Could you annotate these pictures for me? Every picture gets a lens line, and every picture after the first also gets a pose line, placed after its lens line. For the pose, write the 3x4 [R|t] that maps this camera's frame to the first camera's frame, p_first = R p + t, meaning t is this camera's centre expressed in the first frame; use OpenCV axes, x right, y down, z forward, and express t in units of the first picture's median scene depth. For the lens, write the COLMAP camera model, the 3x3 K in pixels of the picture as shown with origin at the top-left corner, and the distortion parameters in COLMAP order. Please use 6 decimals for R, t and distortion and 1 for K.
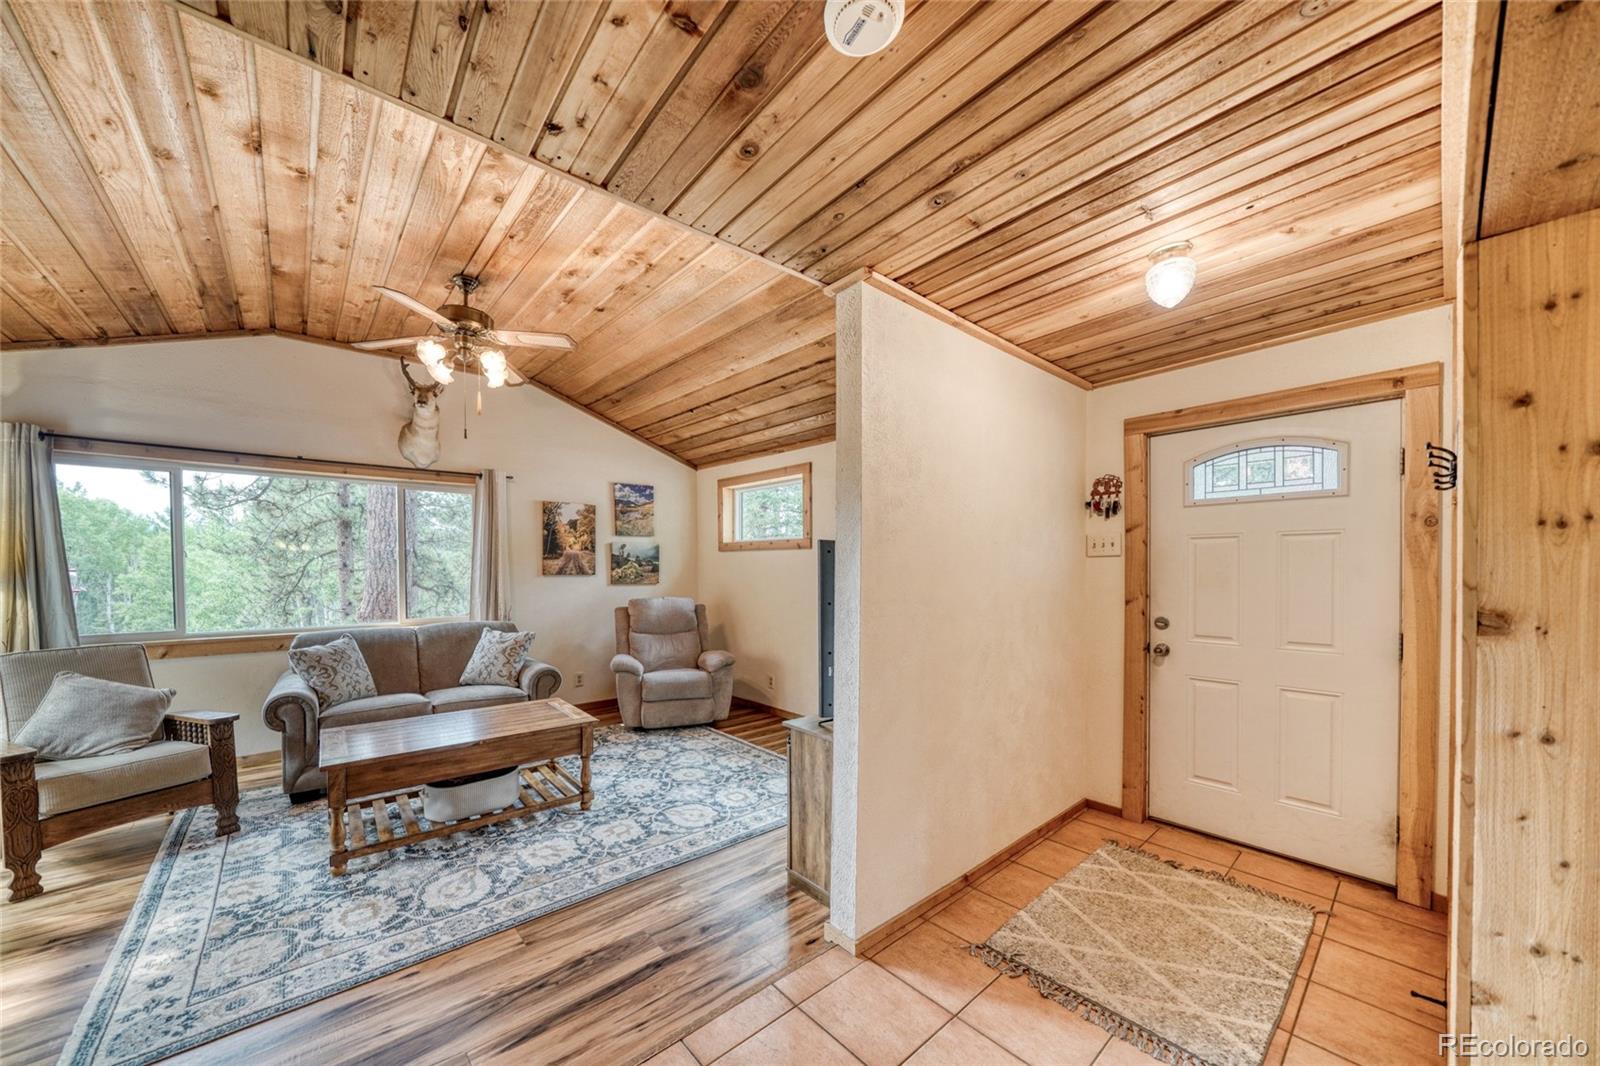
lens RADIAL K [[570.4, 0, 772.9], [0, 570.4, 579.2], [0, 0, 1]] dist [-0.002470, -0.000235]
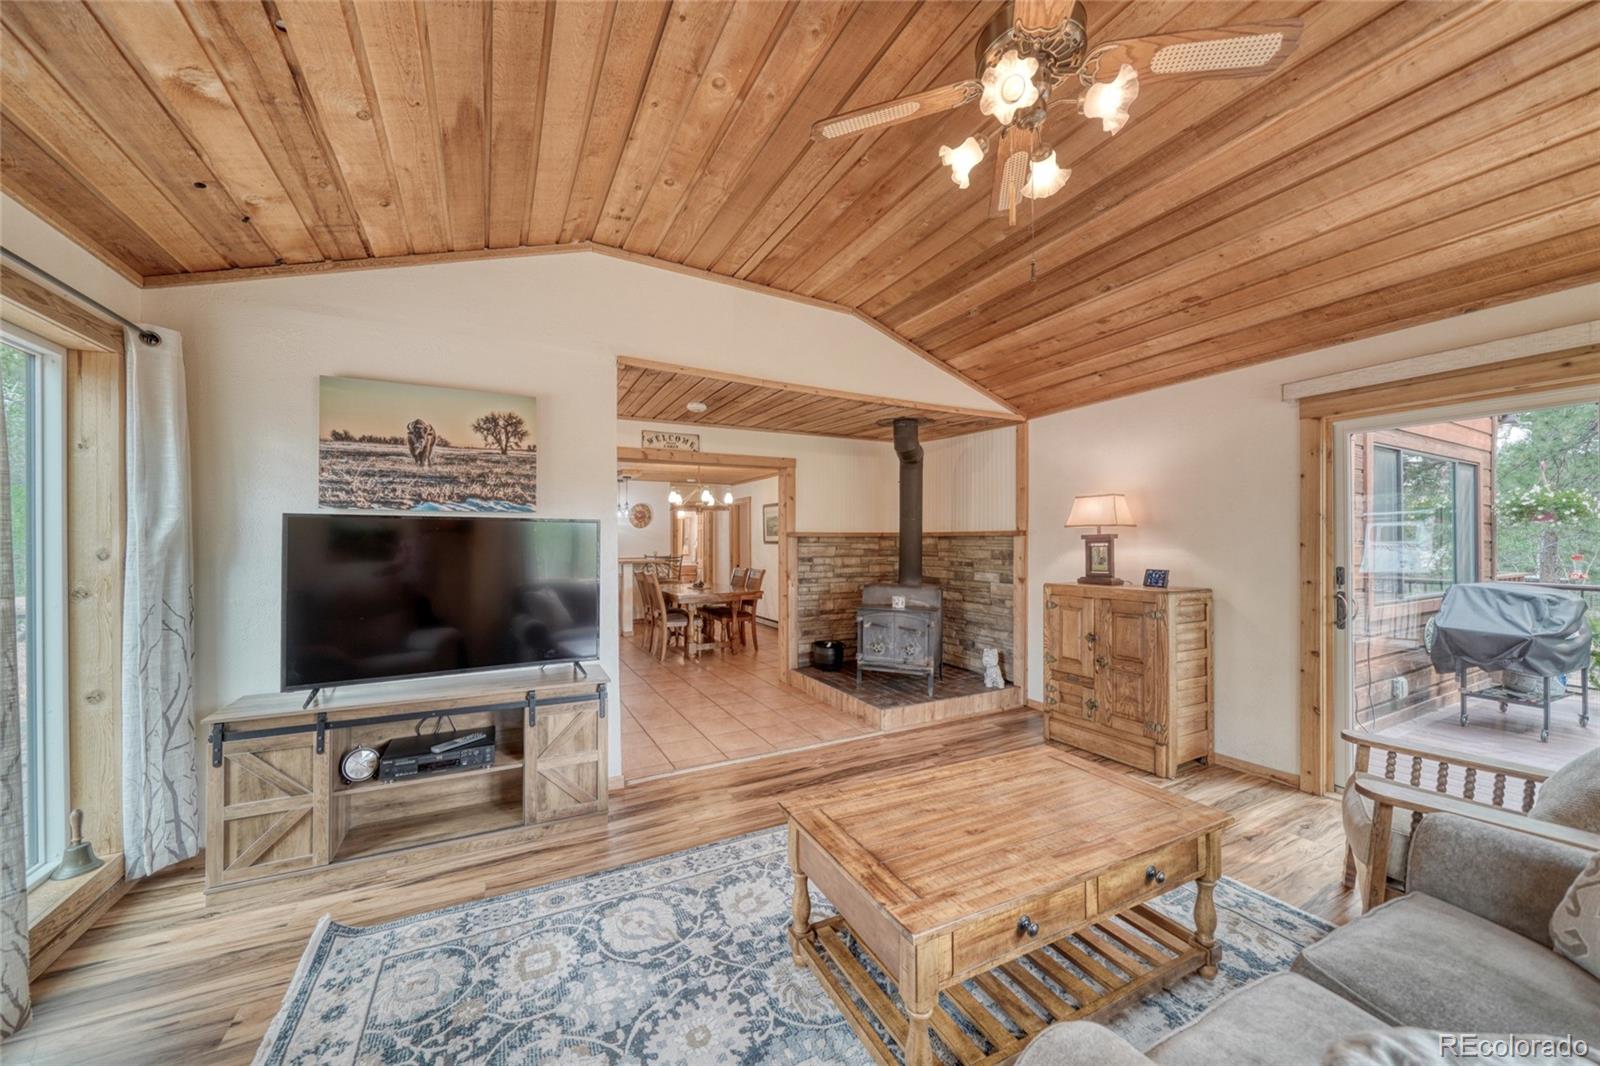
lens RADIAL K [[570.4, 0, 785.0], [0, 570.4, 538.3], [0, 0, 1]] dist [-0.002470, -0.000235]
pose [[-0.973129, 0.006494, 0.230170, -0.376939], [0.008965, 0.999913, 0.009694, -0.021957], [-0.230087, 0.011497, -0.973102, 1.316986]]
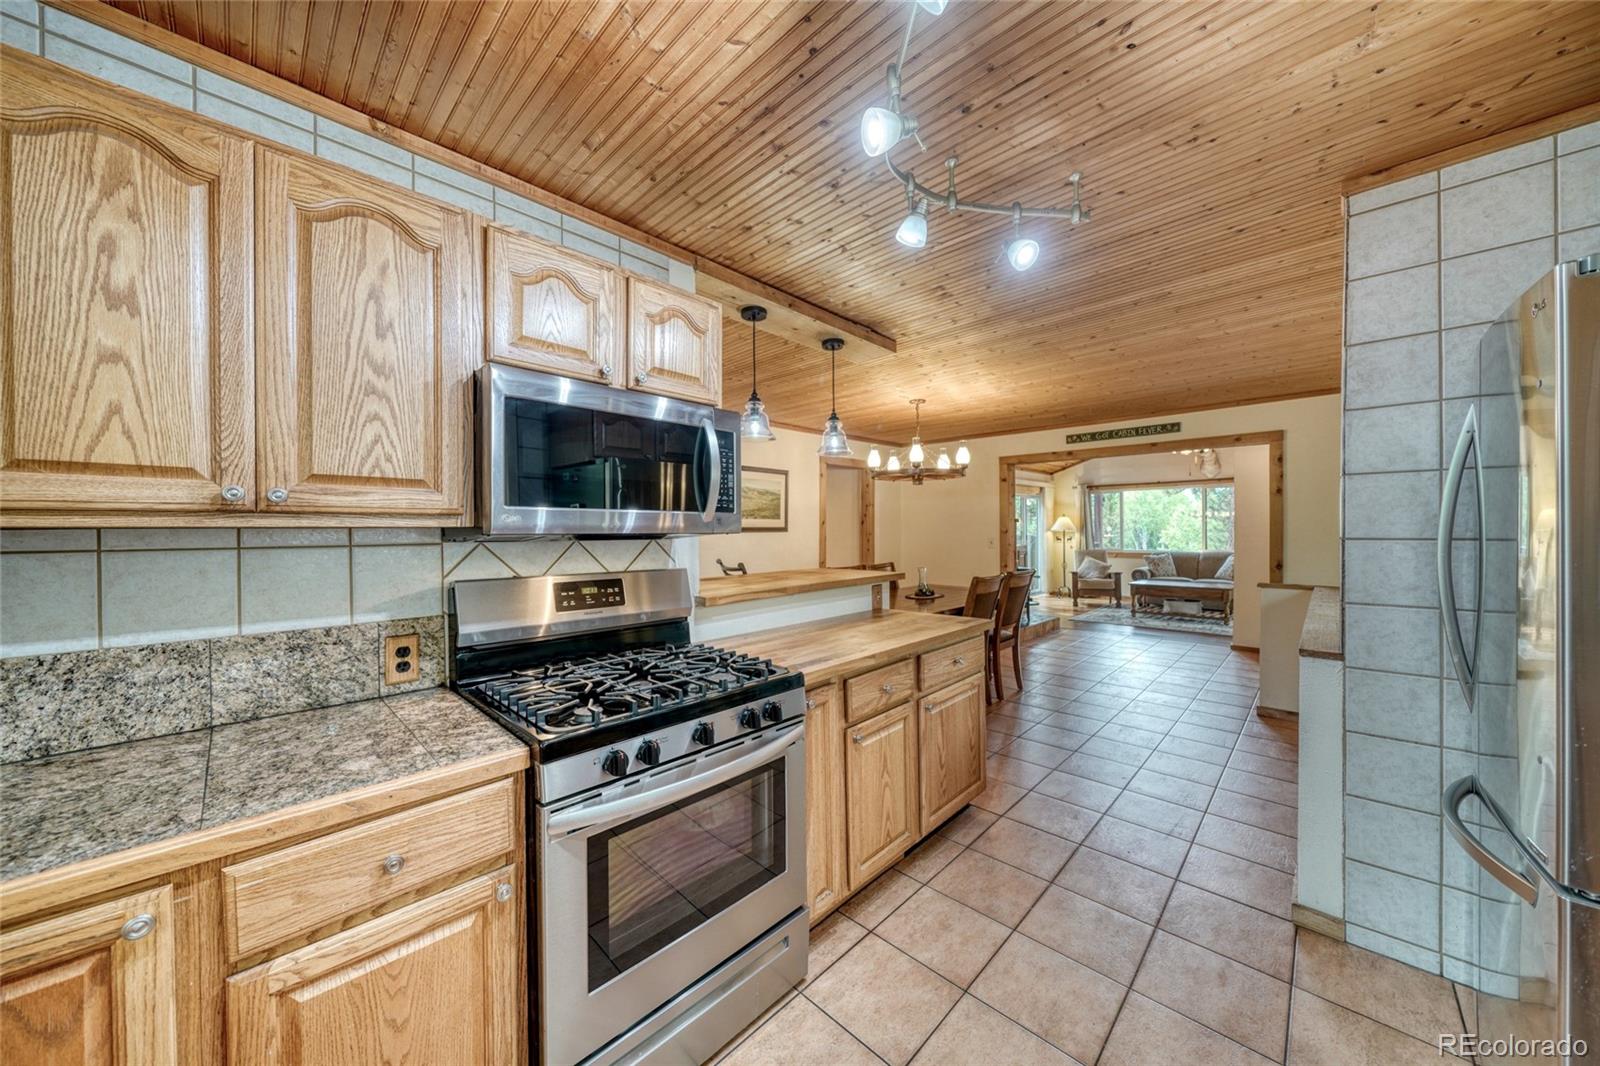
lens RADIAL K [[570.4, 0, 790.4], [0, 570.4, 534.8], [0, 0, 1]] dist [-0.002470, -0.000235]
pose [[0.100096, 0.003795, -0.994971, 1.572670], [-0.008619, 0.999959, 0.002947, 0.025817], [0.994940, 0.008281, 0.100124, -0.899769]]
